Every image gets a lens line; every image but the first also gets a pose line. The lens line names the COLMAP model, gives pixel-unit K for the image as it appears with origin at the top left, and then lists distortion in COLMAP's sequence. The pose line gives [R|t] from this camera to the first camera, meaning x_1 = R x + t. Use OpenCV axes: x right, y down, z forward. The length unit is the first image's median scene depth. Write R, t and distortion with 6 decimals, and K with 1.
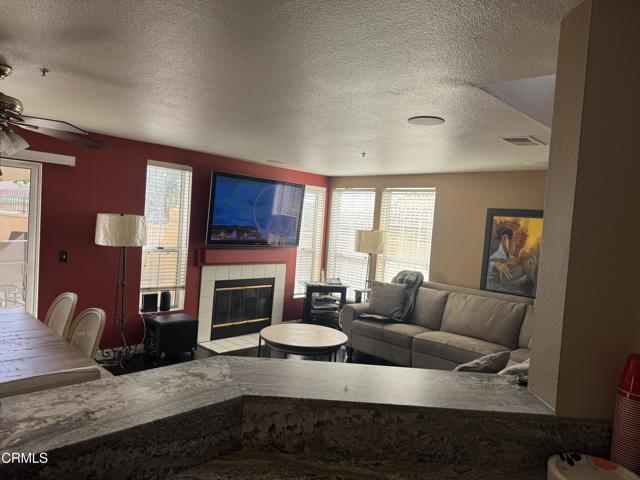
lens RADIAL K [[440.2, 0, 322.6], [0, 440.2, 238.0], [0, 0, 1]] dist [0.067282, -0.087000]
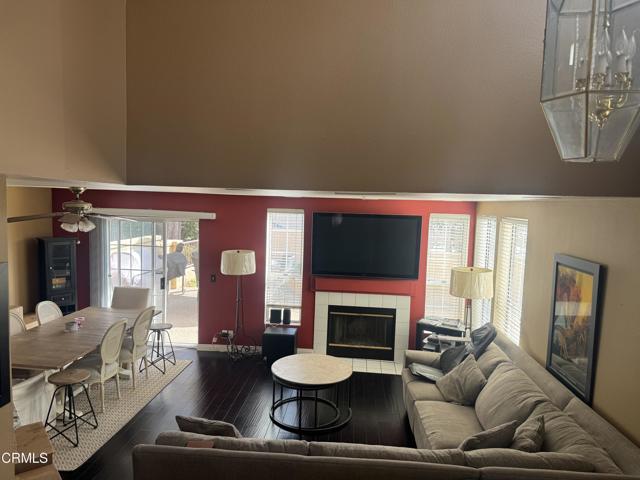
lens RADIAL K [[441.1, 0, 320.0], [0, 441.1, 240.0], [0, 0, 1]] dist [0.071202, -0.091419]
pose [[0.629122, 0.012717, -0.777202, 0.662081], [-0.014229, 0.999887, 0.004843, -0.081662], [0.777176, 0.008012, 0.629232, 0.264462]]
